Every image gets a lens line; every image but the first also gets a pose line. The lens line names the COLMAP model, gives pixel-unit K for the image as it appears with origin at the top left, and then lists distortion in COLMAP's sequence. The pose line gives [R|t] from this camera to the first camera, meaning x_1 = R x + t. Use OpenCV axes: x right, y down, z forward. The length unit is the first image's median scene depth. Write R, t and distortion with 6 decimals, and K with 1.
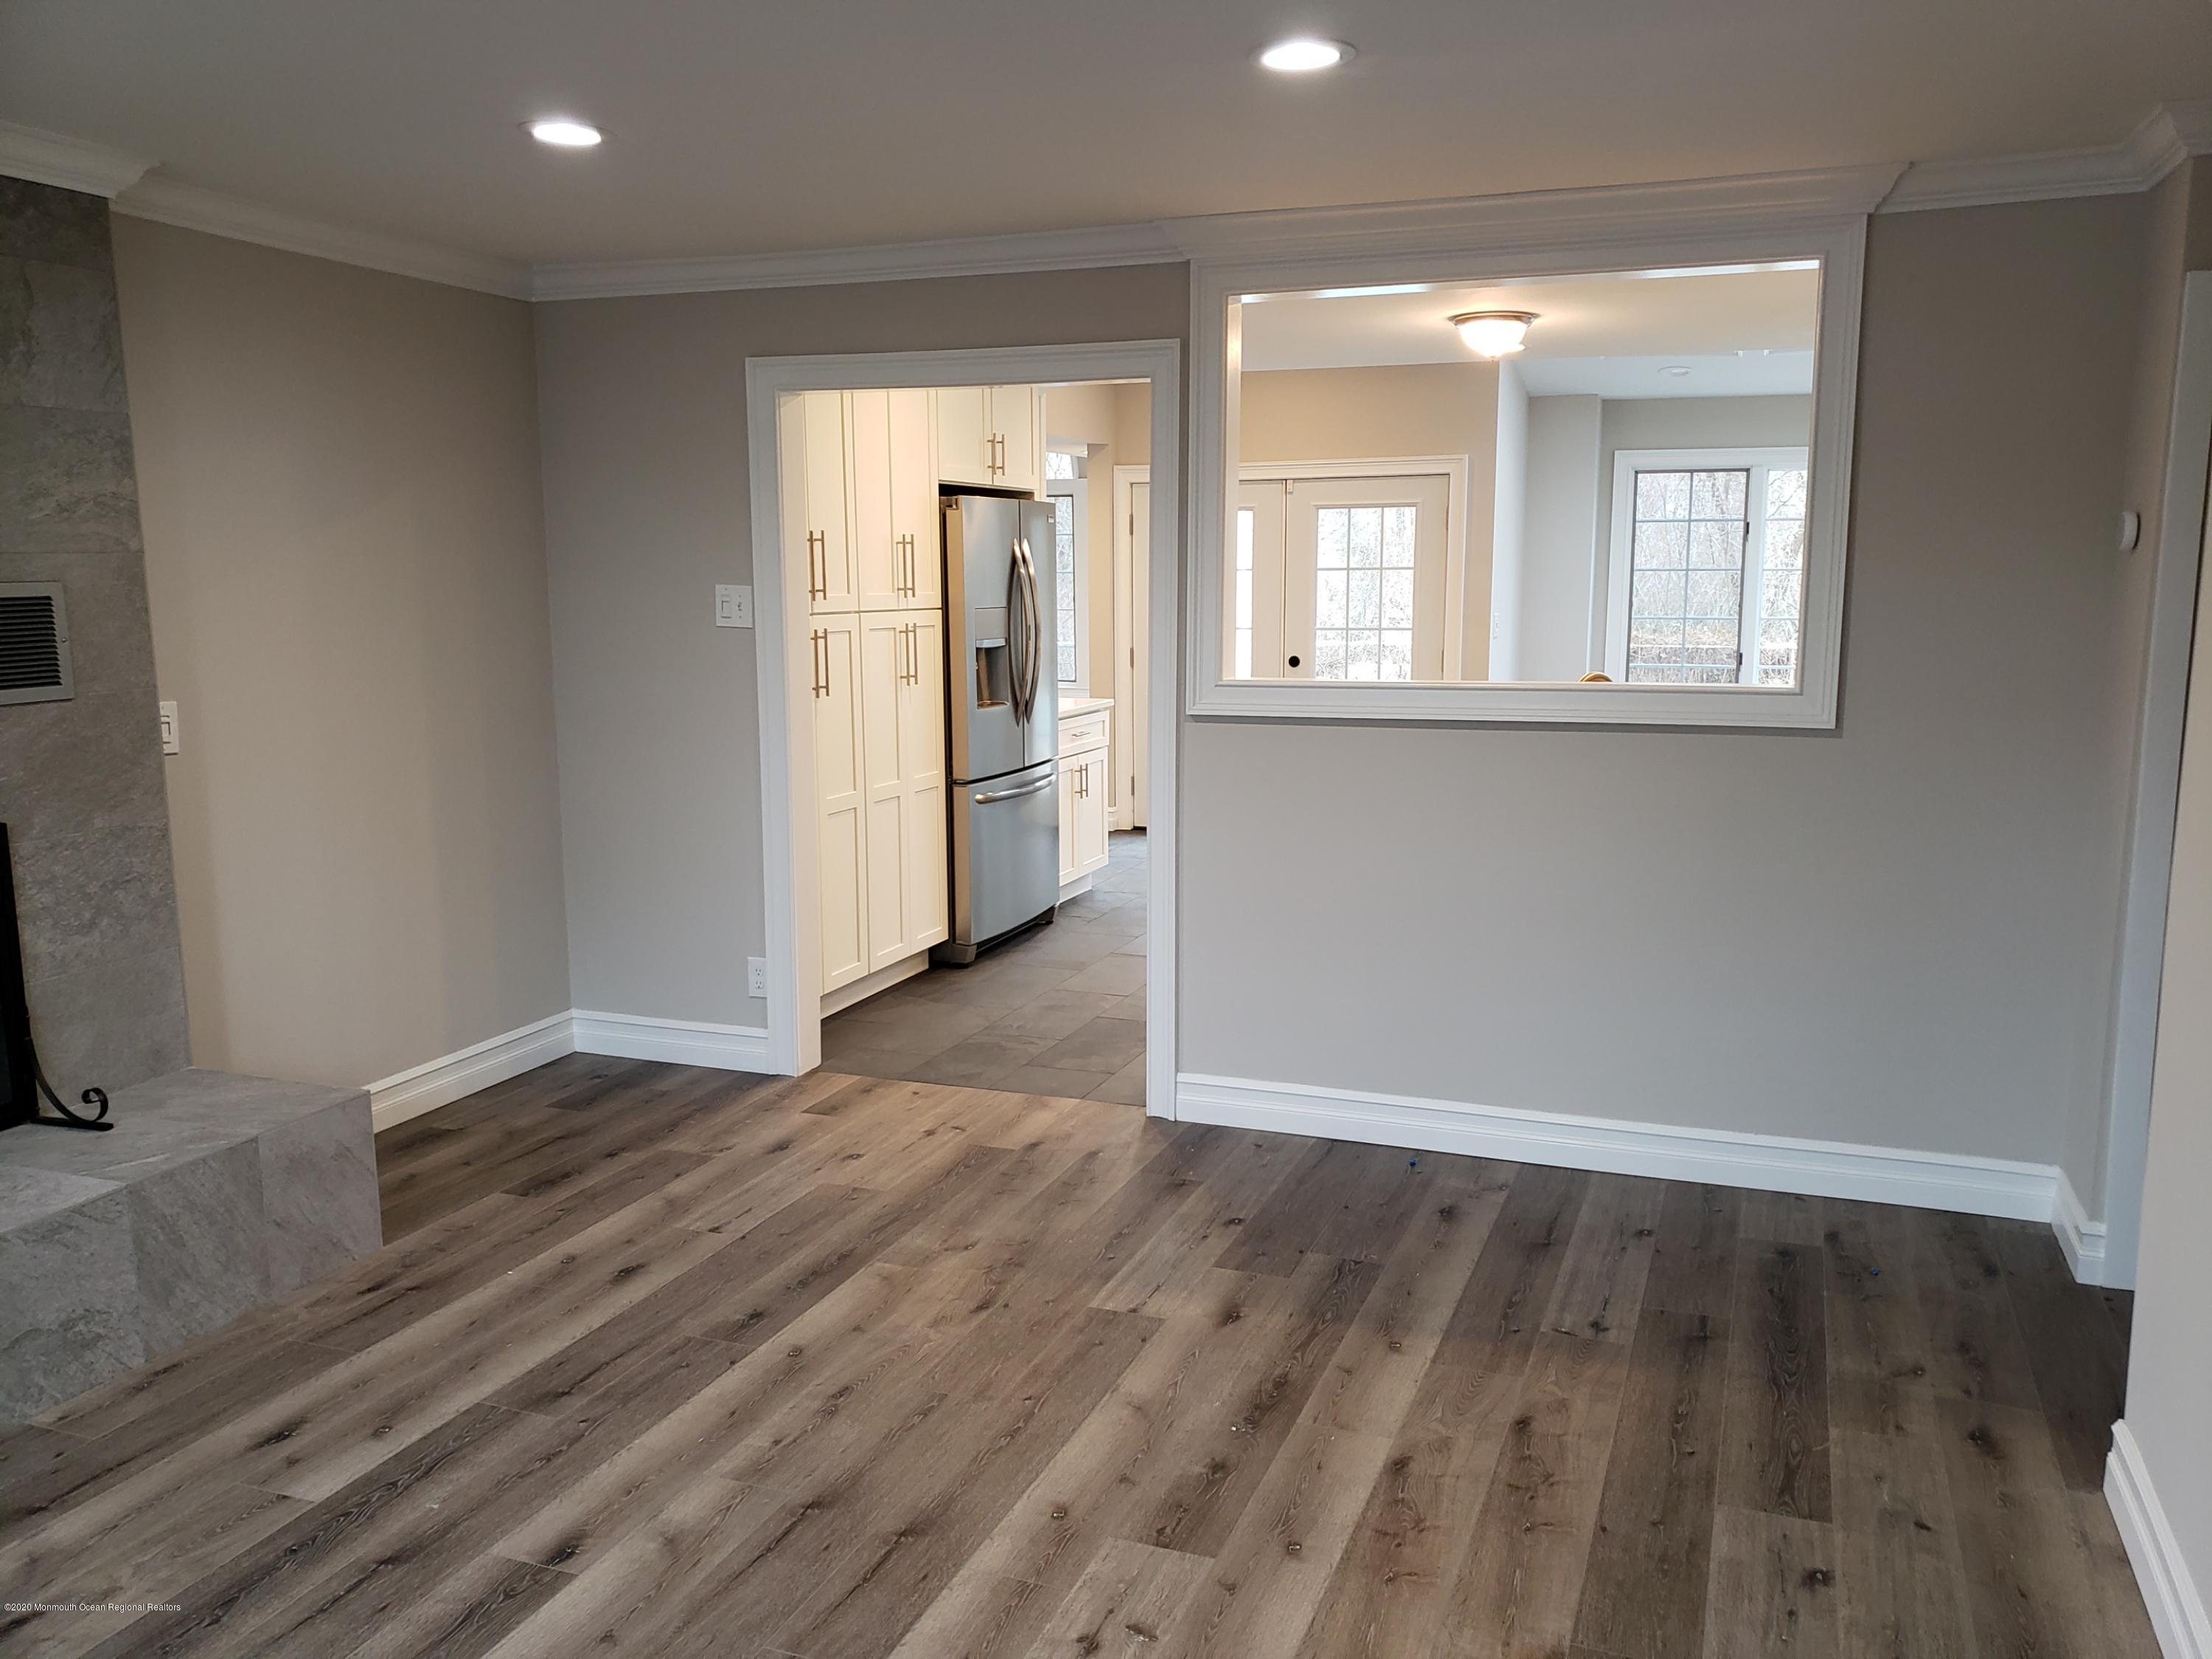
lens RADIAL K [[1719.7, 0, 1150.4], [0, 1719.7, 851.2], [0, 0, 1]] dist [0.006136, 0.008912]
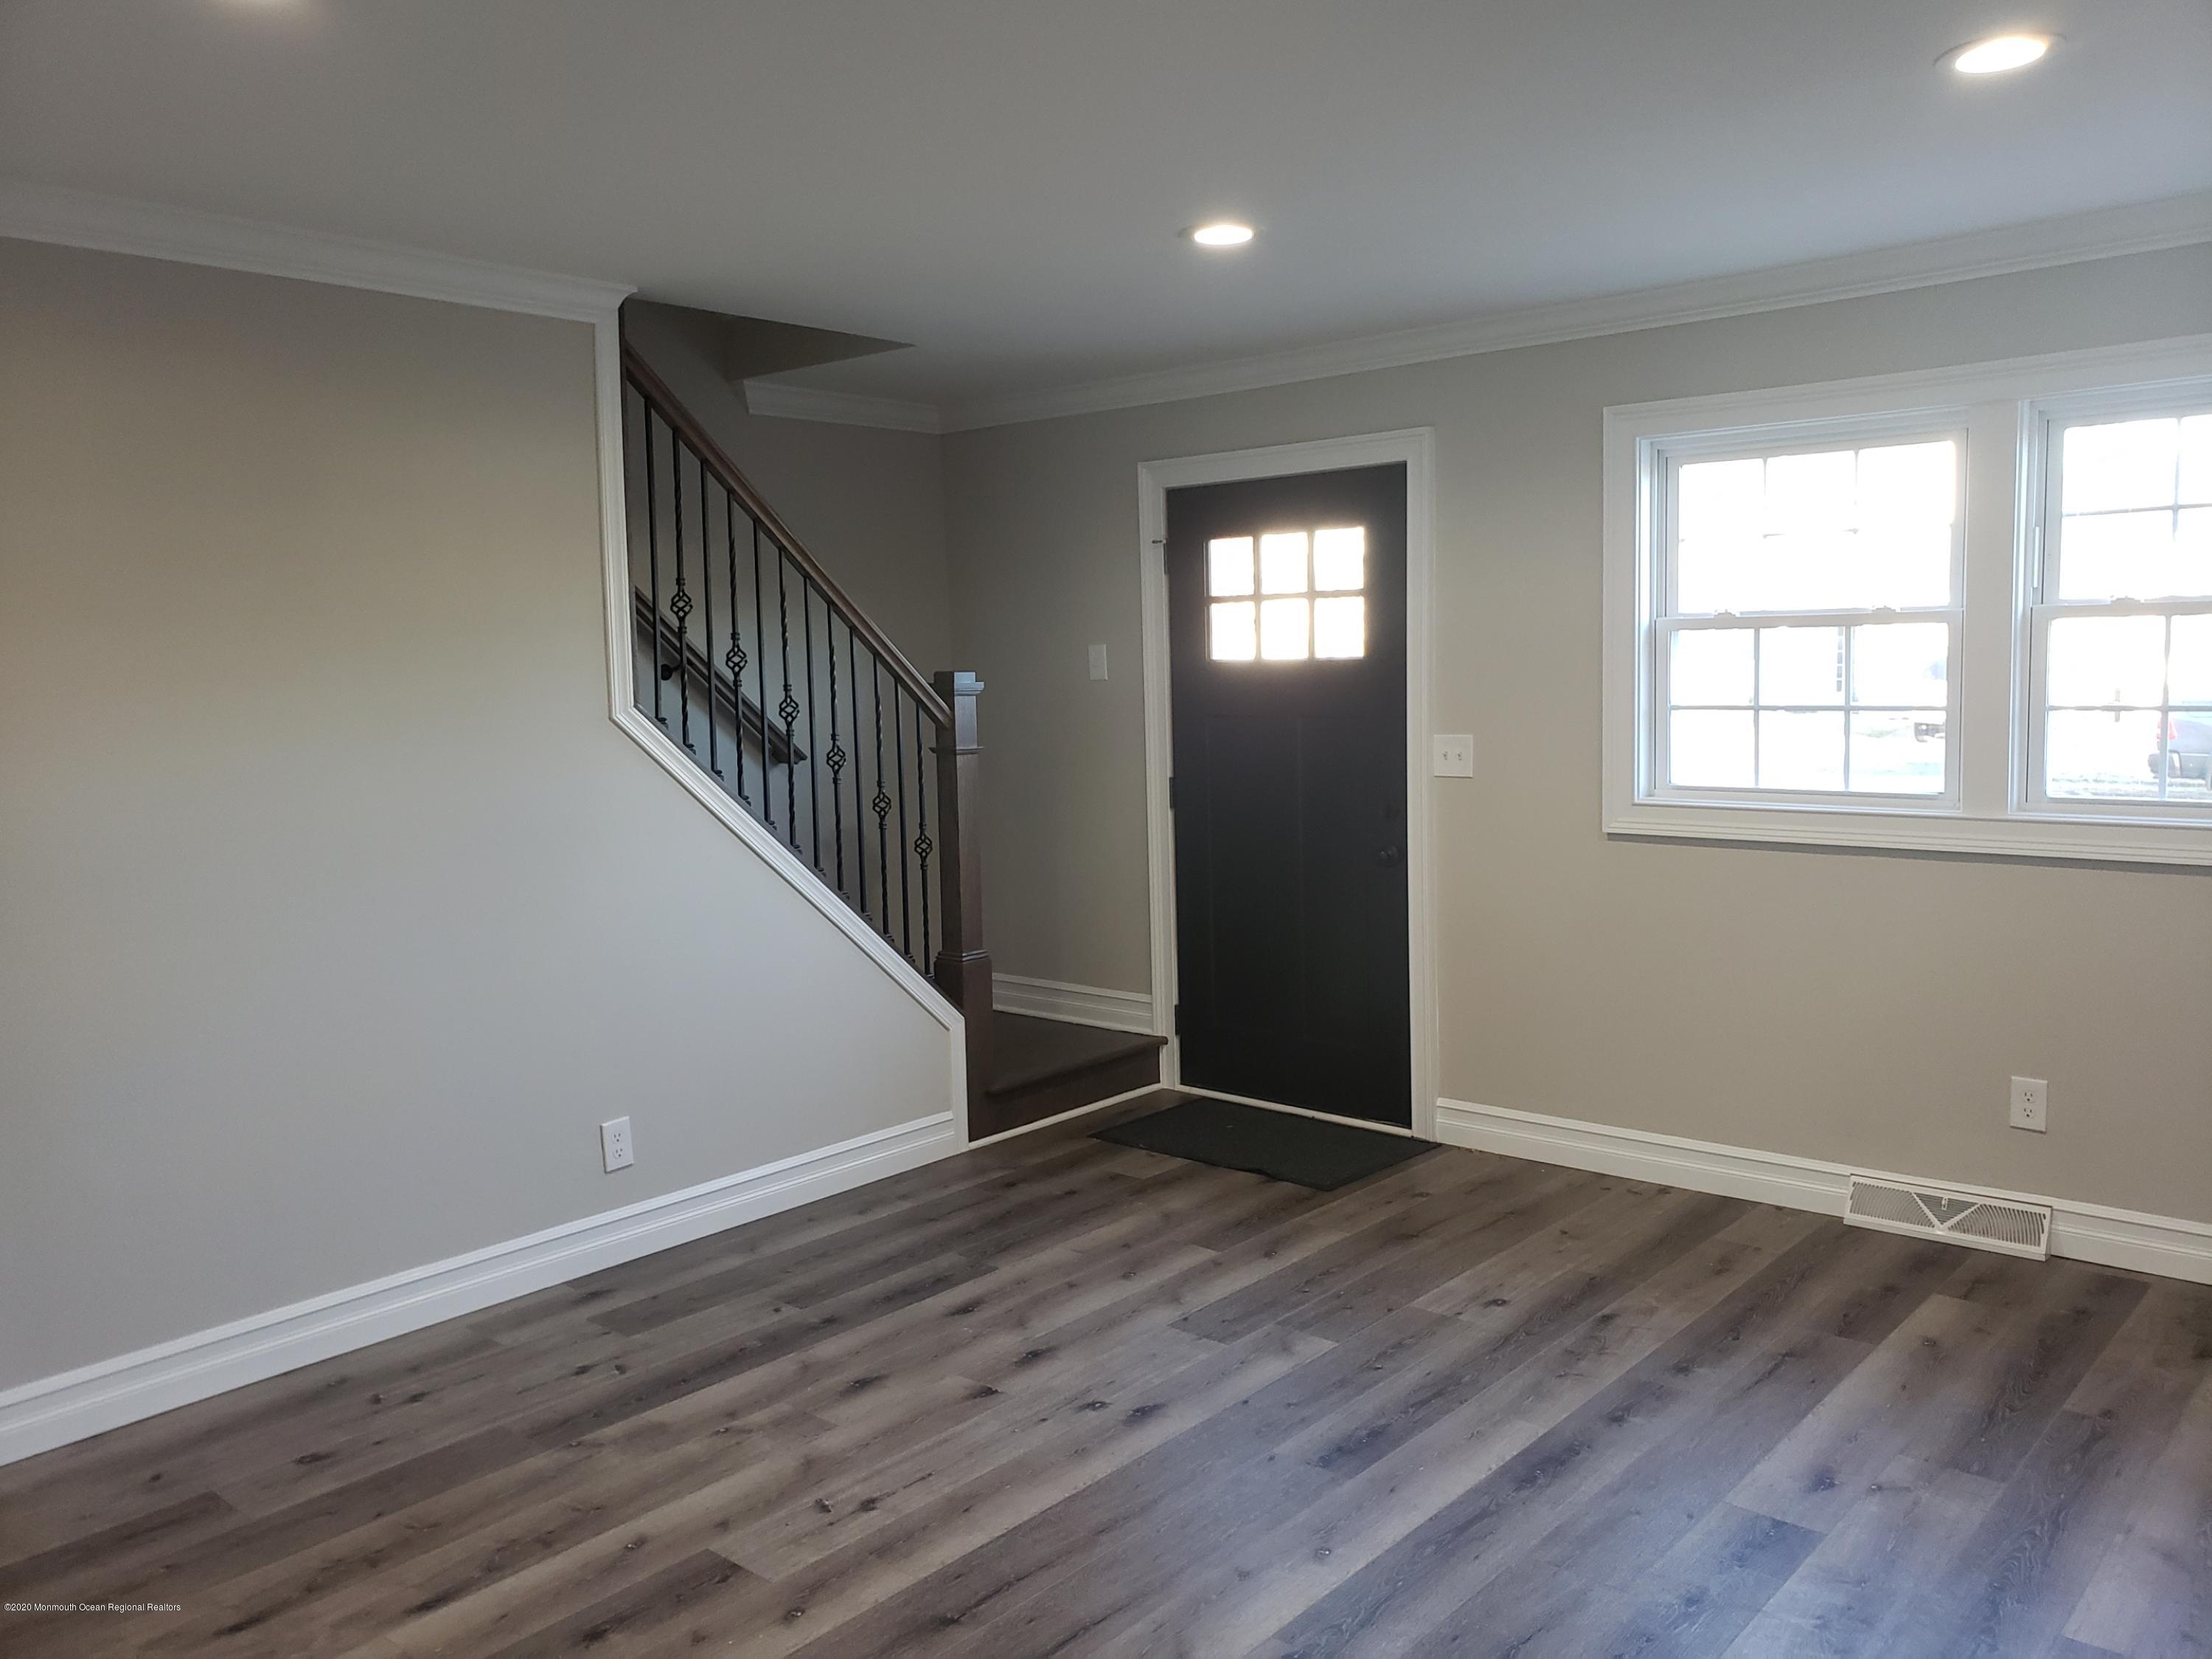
lens RADIAL K [[1719.4, 0, 1133.5], [0, 1719.4, 819.2], [0, 0, 1]] dist [0.183859, -0.325286]
pose [[-0.934883, -0.012619, 0.354733, -0.426273], [0.081389, 0.965122, 0.248829, -0.202909], [-0.345500, 0.261497, -0.901249, 1.268771]]
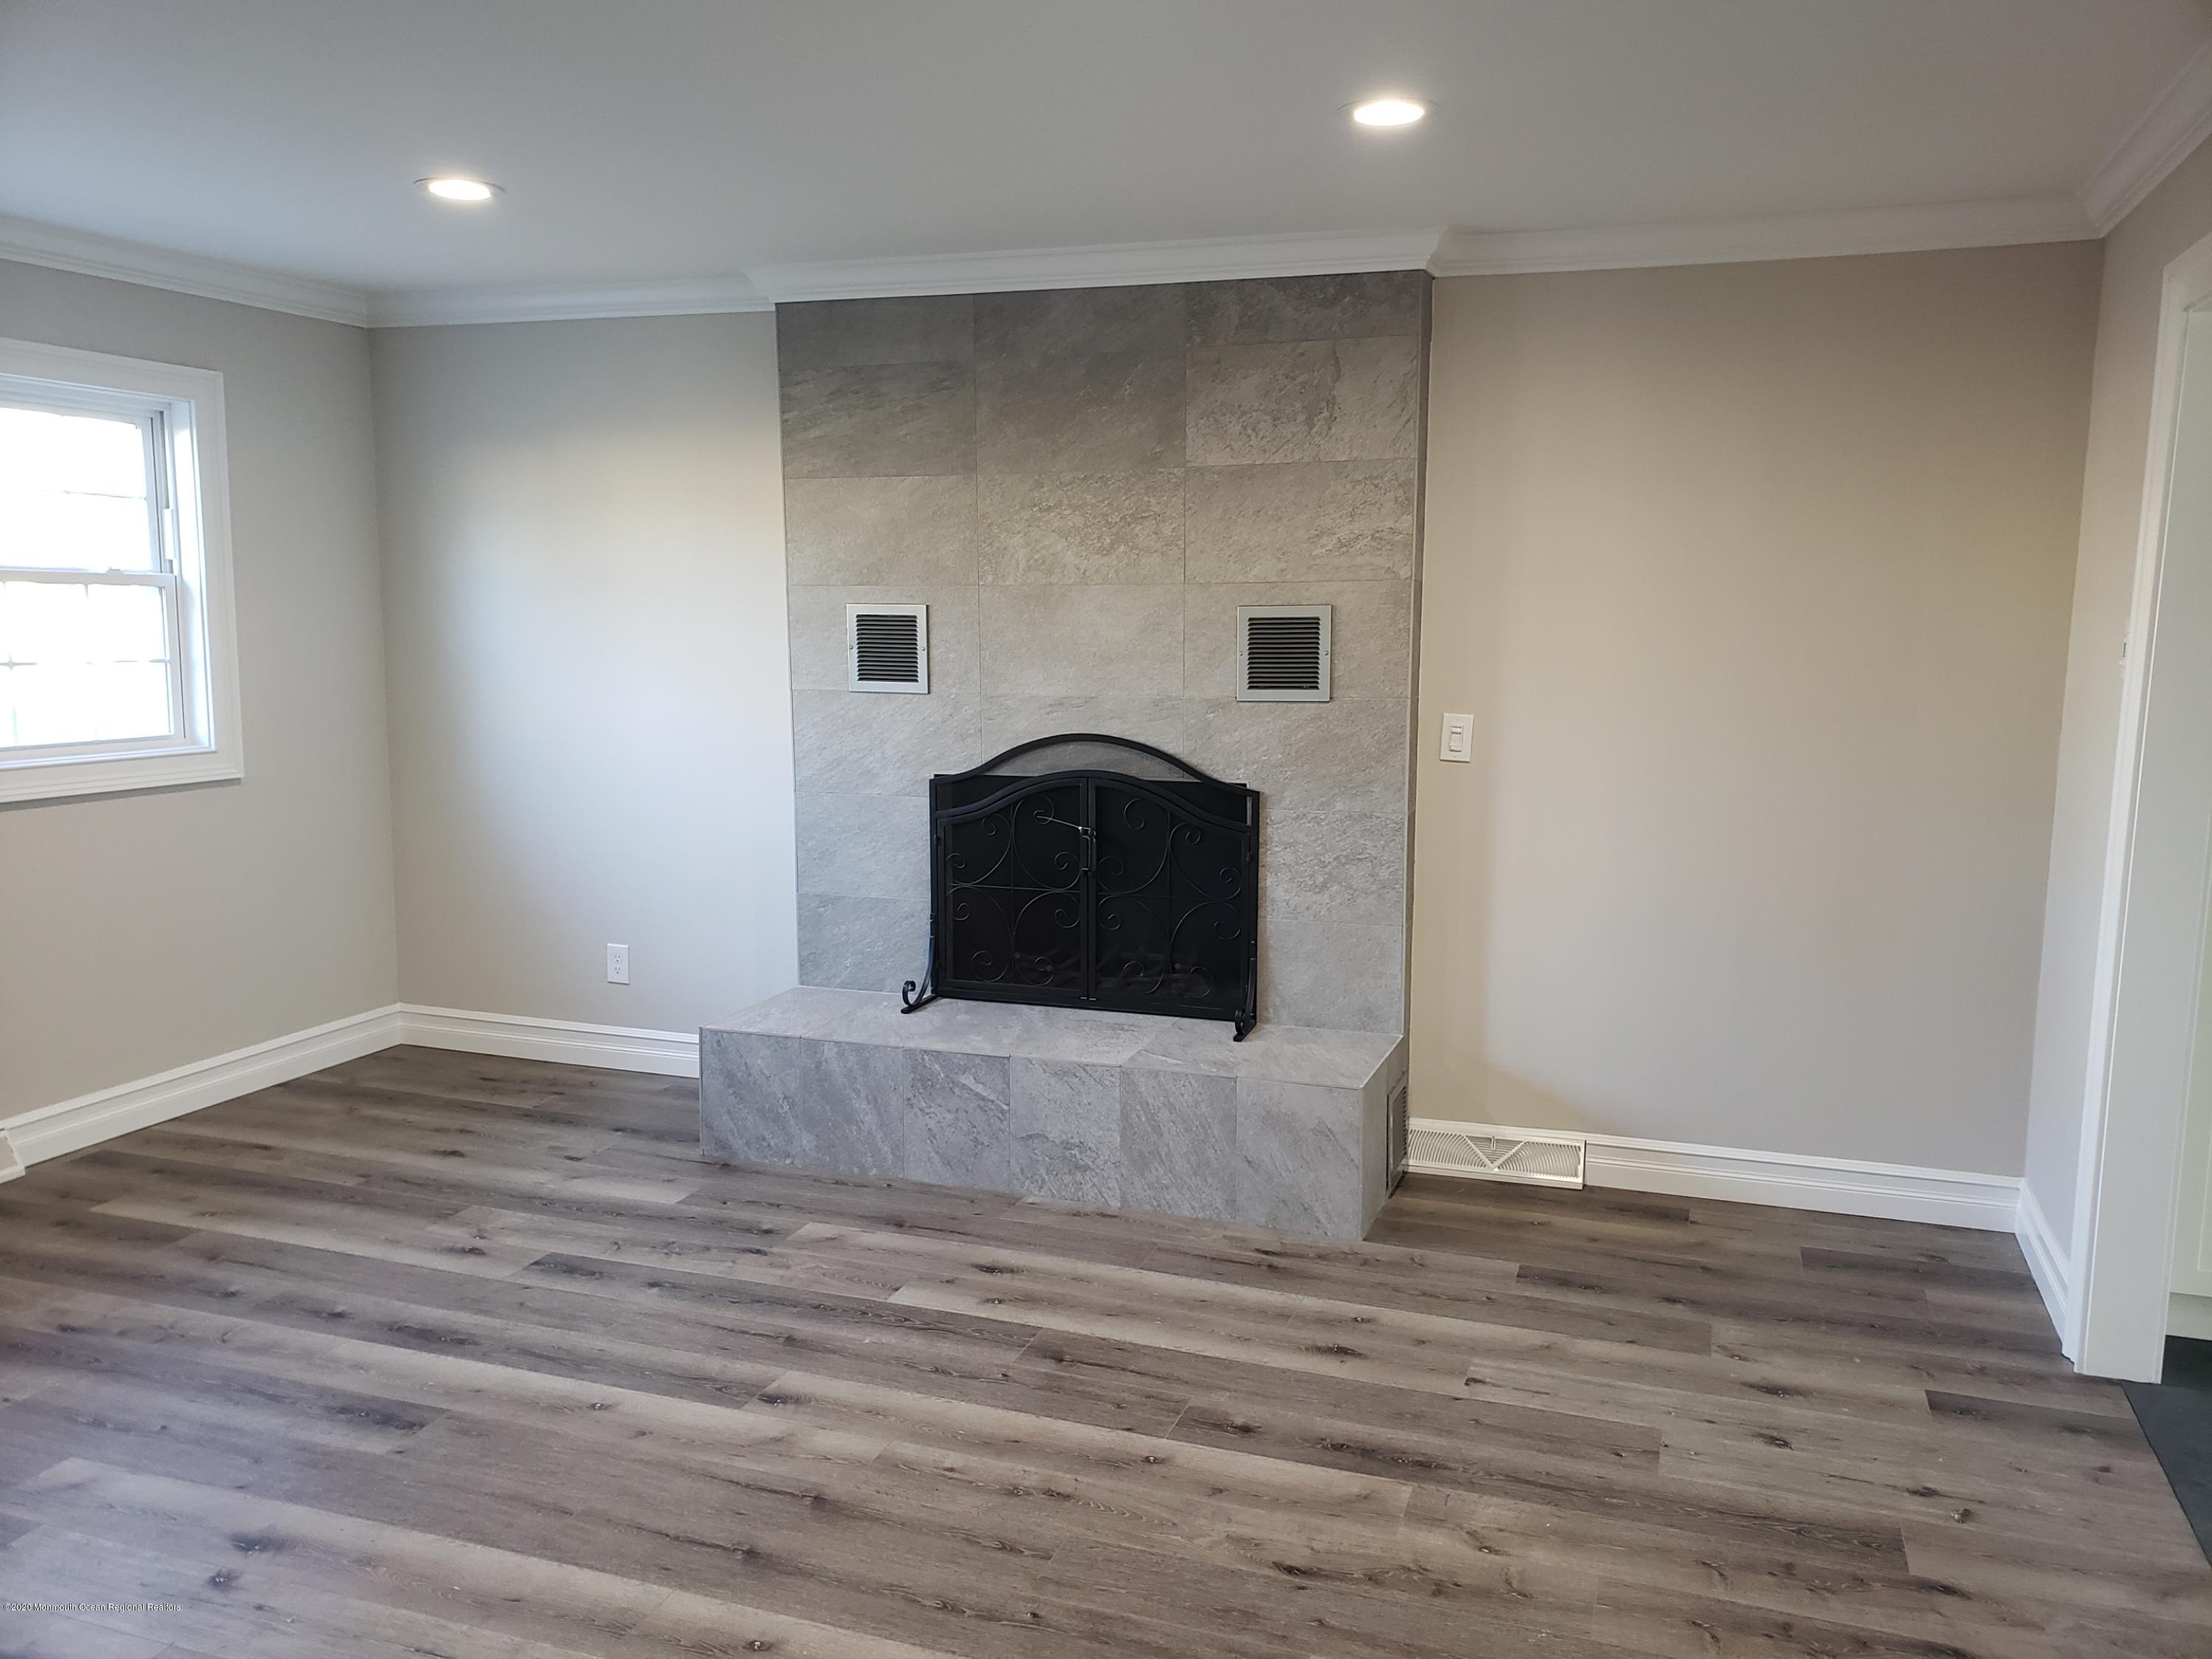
lens RADIAL K [[1709.5, 0, 1100.9], [0, 1709.5, 851.7], [0, 0, 1]] dist [0.084134, -0.077839]
pose [[0.004108, 0.144323, -0.989522, 0.569970], [-0.170693, 0.975109, 0.141512, -0.124526], [0.985316, 0.168323, 0.028640, 0.804448]]
